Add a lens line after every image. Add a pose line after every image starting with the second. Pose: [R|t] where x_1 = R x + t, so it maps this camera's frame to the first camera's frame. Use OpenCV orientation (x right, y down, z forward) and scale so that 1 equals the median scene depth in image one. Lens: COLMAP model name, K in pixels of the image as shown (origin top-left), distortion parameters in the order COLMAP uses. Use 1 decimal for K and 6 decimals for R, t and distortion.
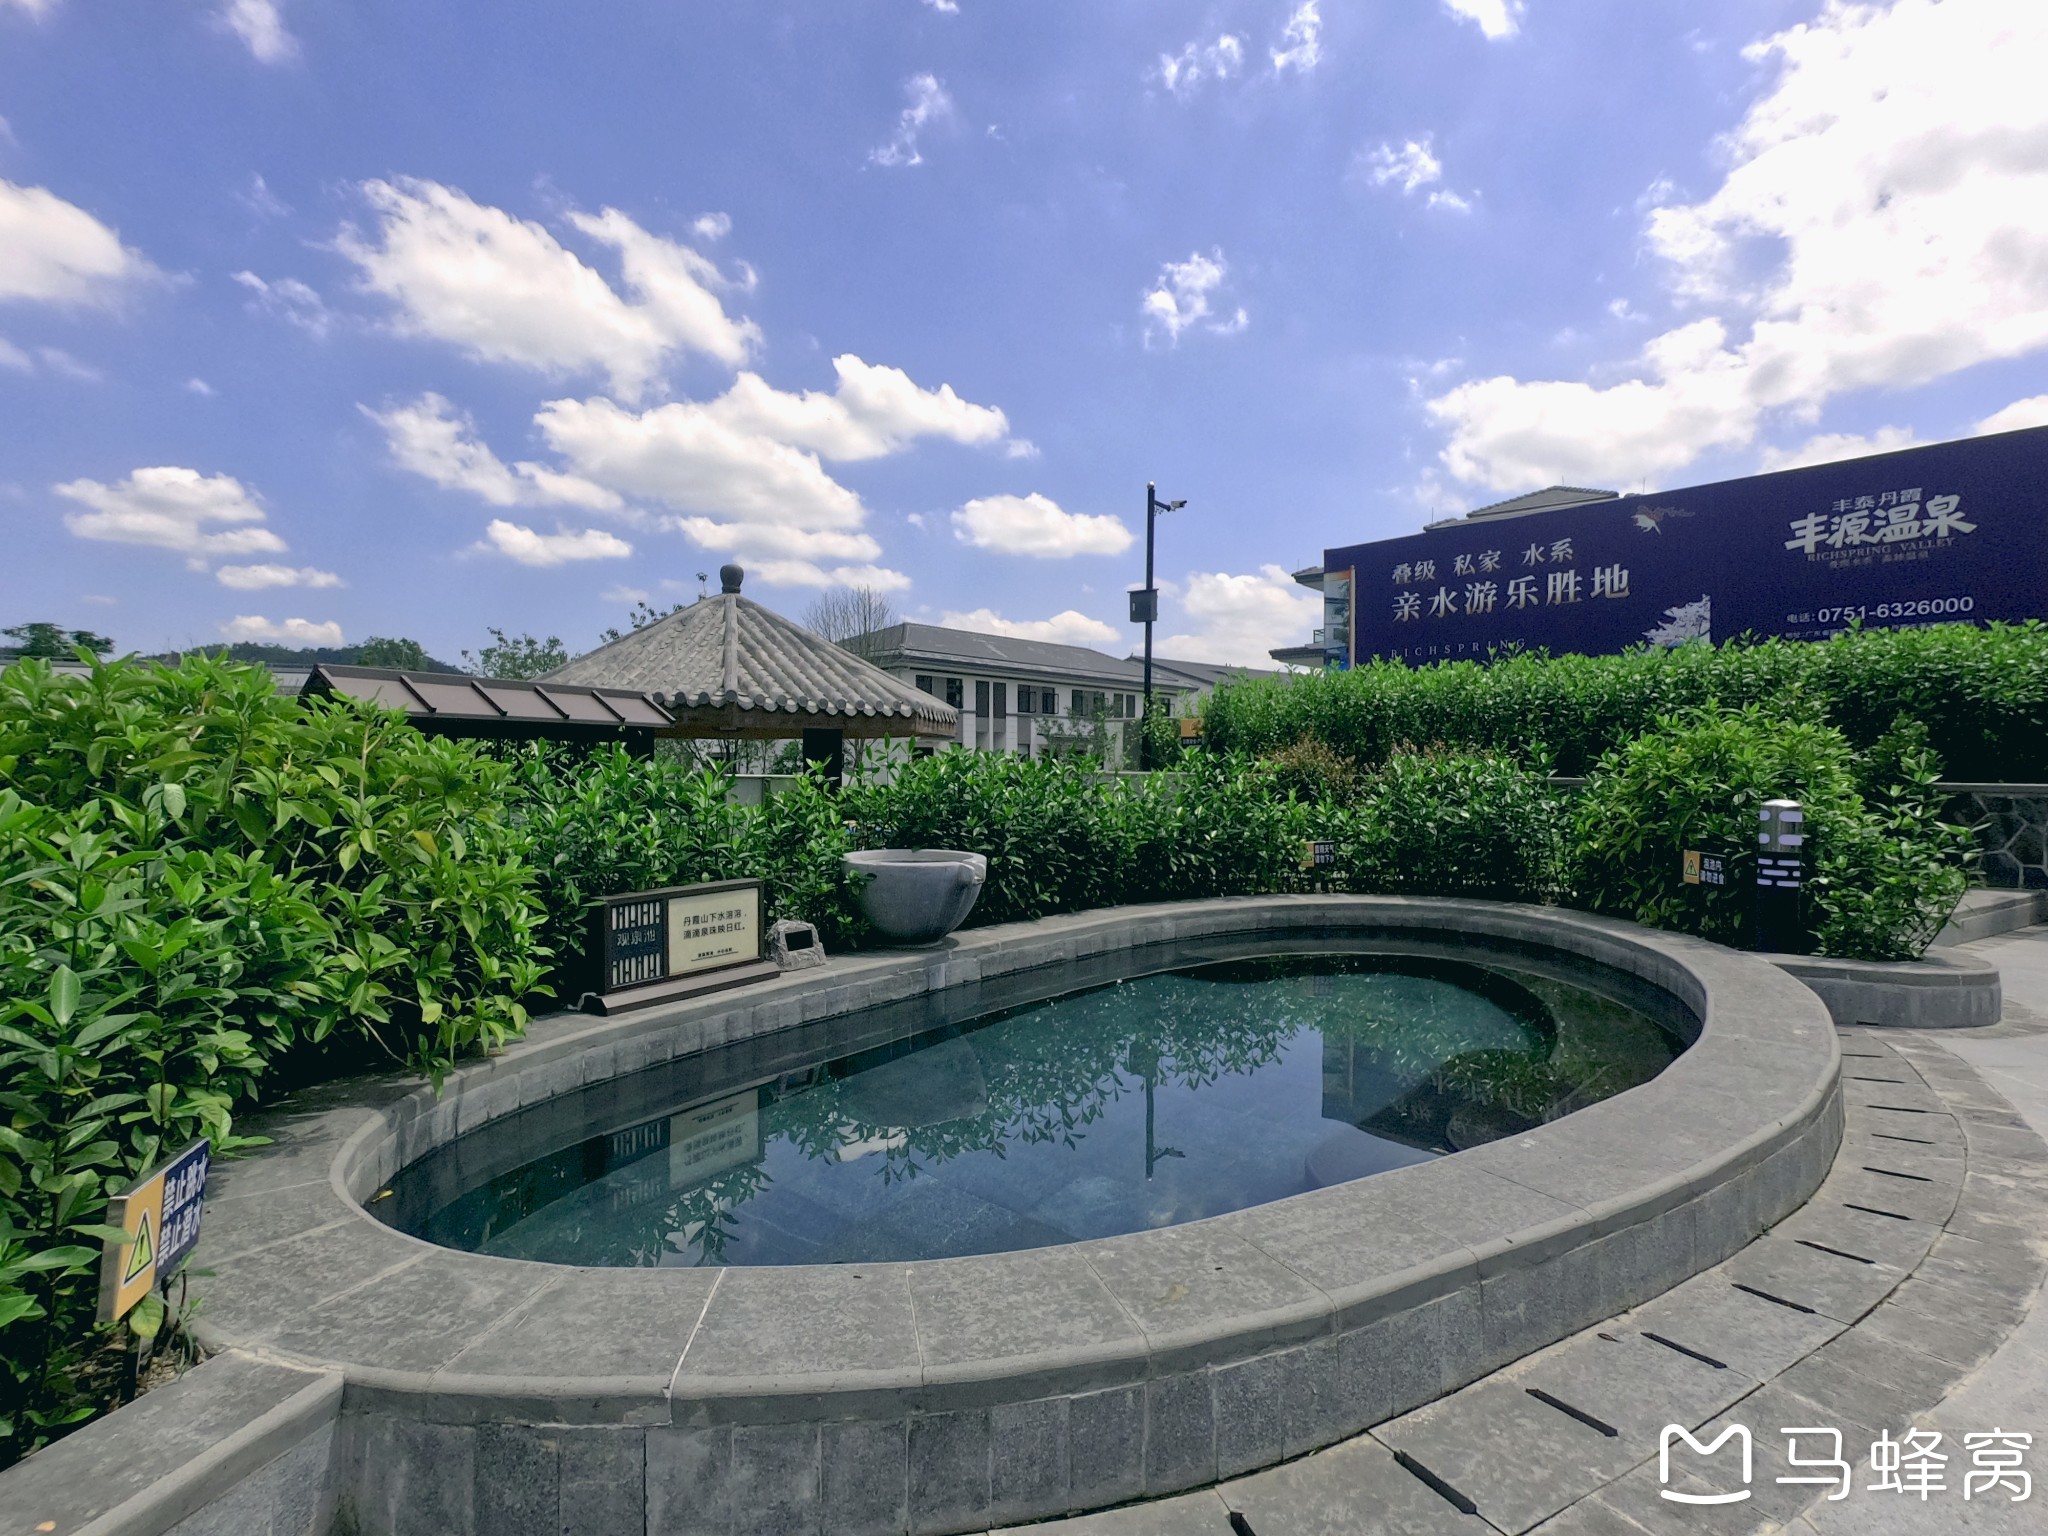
lens RADIAL K [[1028.4, 0, 1024.0], [0, 1028.4, 768.0], [0, 0, 1]] dist [-0.000902, 0.000856]
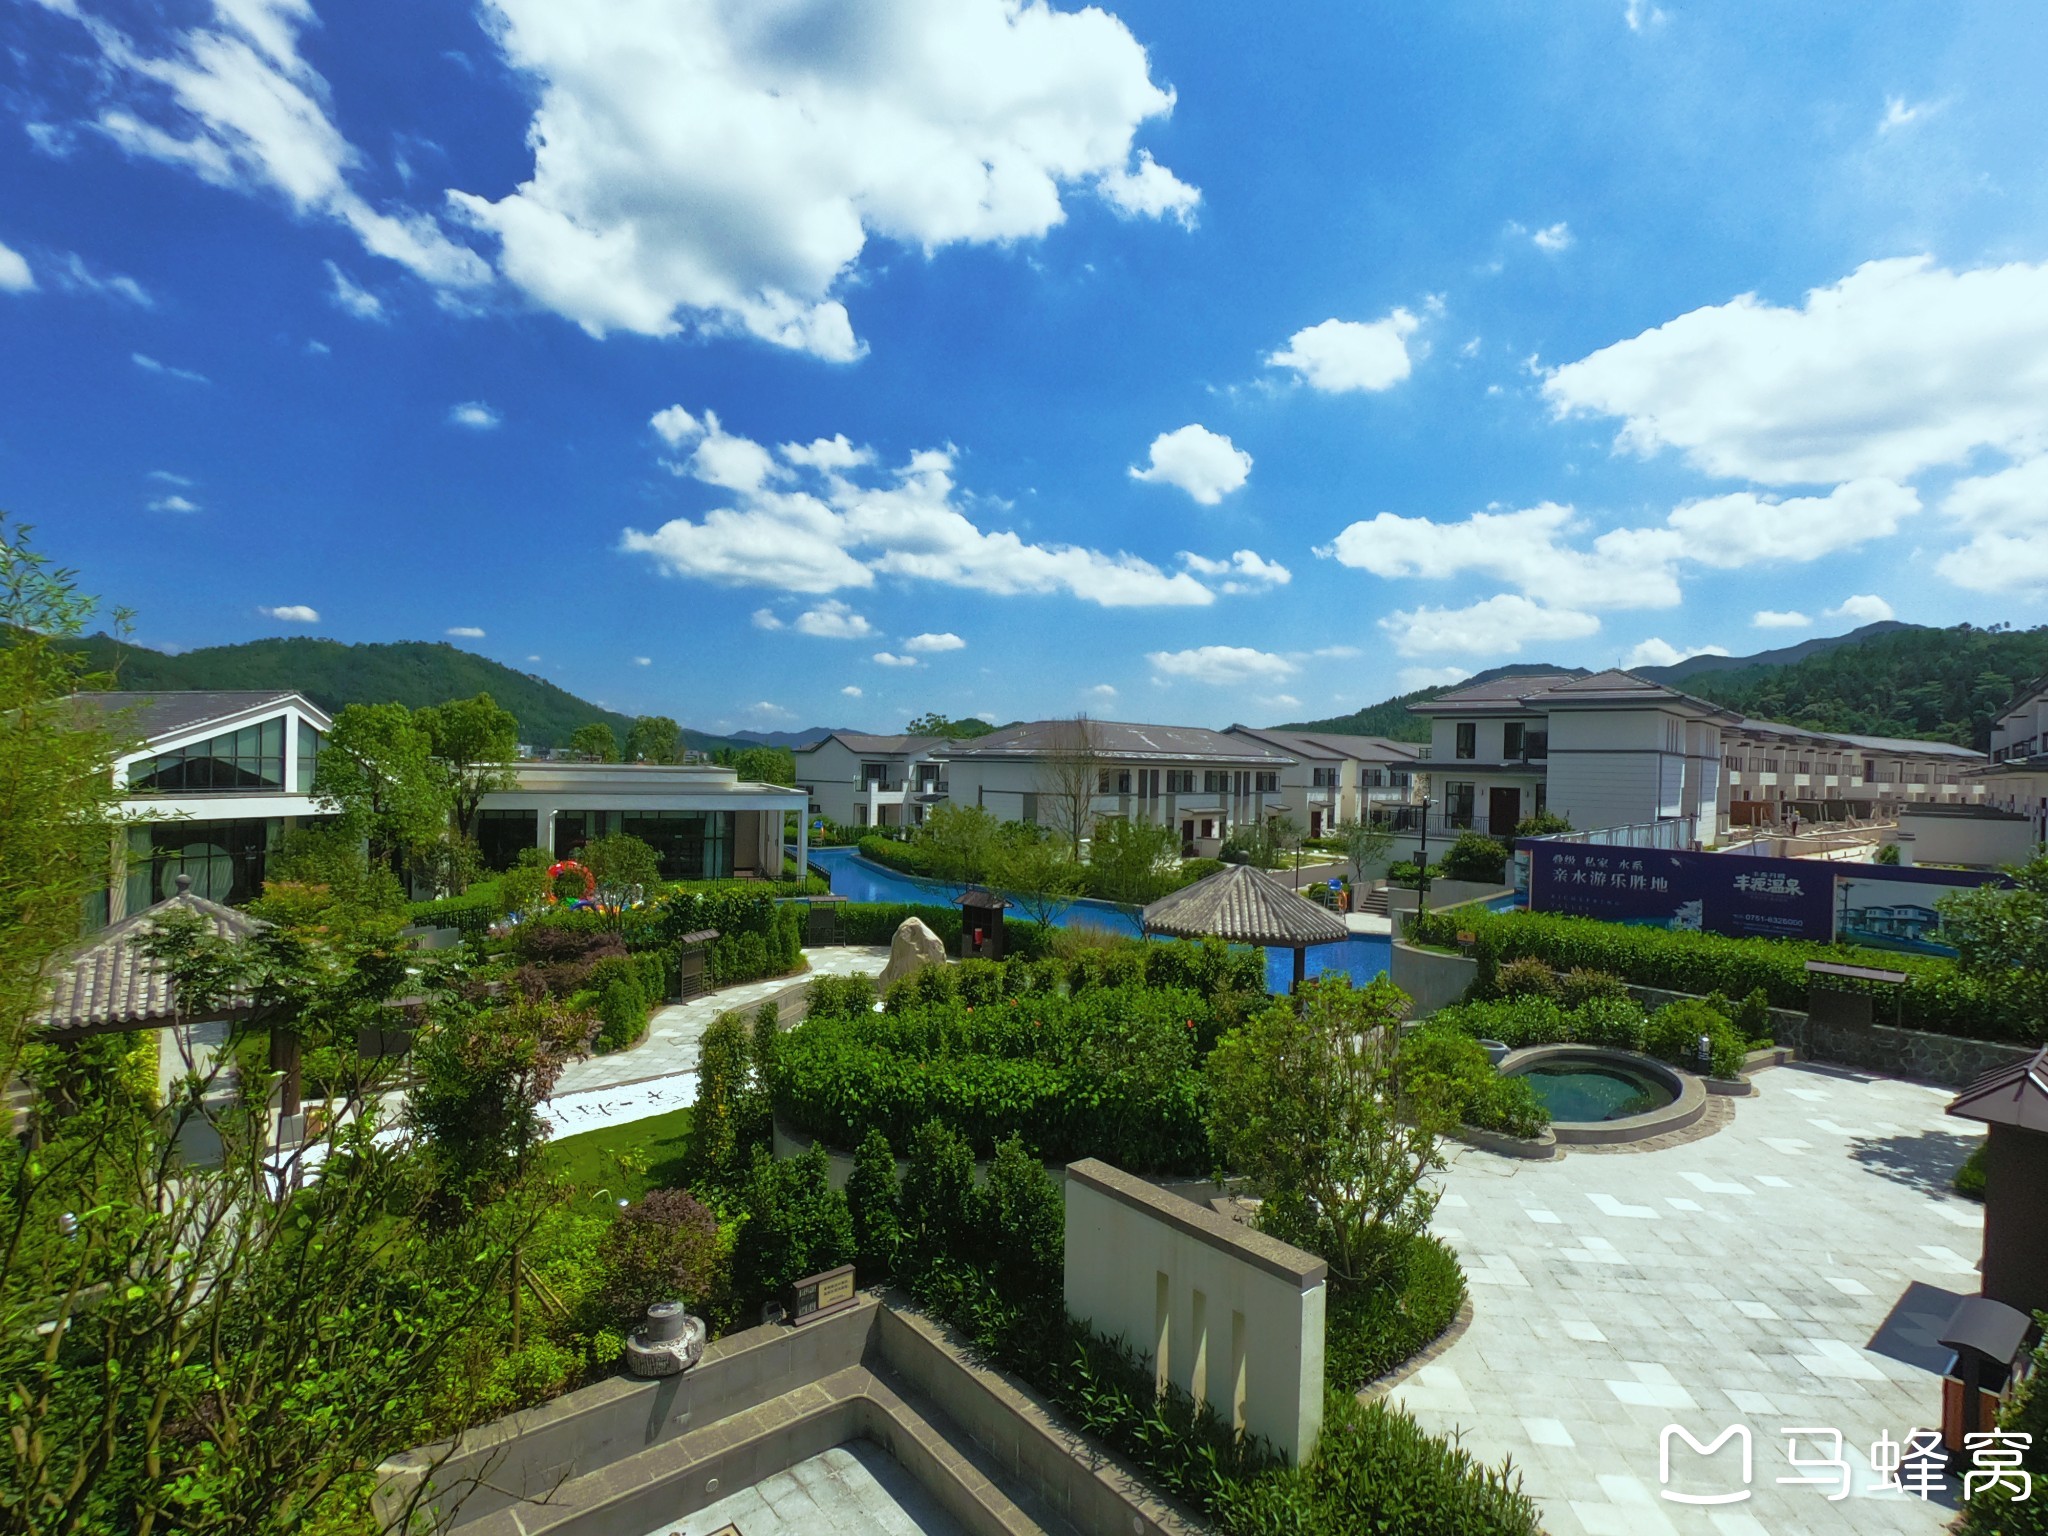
lens RADIAL K [[1028.4, 0, 1024.0], [0, 1028.4, 768.0], [0, 0, 1]] dist [-0.000902, 0.000856]
pose [[0.999477, 0.021266, -0.024361, -0.733964], [-0.021347, 0.999767, -0.003045, -0.375472], [0.024291, 0.003563, 0.999699, -1.224601]]
